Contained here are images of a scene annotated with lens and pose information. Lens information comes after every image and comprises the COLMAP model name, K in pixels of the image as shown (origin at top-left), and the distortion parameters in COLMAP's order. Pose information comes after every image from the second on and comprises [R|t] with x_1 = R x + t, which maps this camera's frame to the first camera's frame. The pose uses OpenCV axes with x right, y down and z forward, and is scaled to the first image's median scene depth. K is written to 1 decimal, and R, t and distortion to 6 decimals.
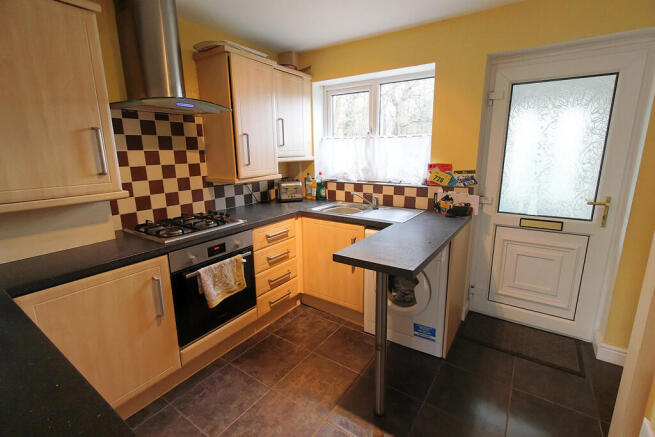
lens RADIAL K [[300.7, 0, 328.9], [0, 300.7, 216.6], [0, 0, 1]] dist [0.003765, 0.000295]
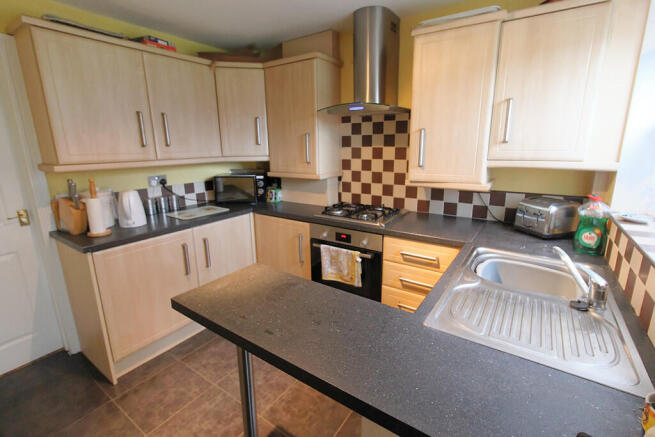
lens RADIAL K [[300.7, 0, 330.4], [0, 300.7, 215.1], [0, 0, 1]] dist [0.003765, 0.000295]
pose [[0.006086, 0.240568, -0.970613, 0.650631], [-0.214398, 0.948374, 0.233712, -0.206419], [0.976727, 0.206675, 0.057349, 0.825398]]
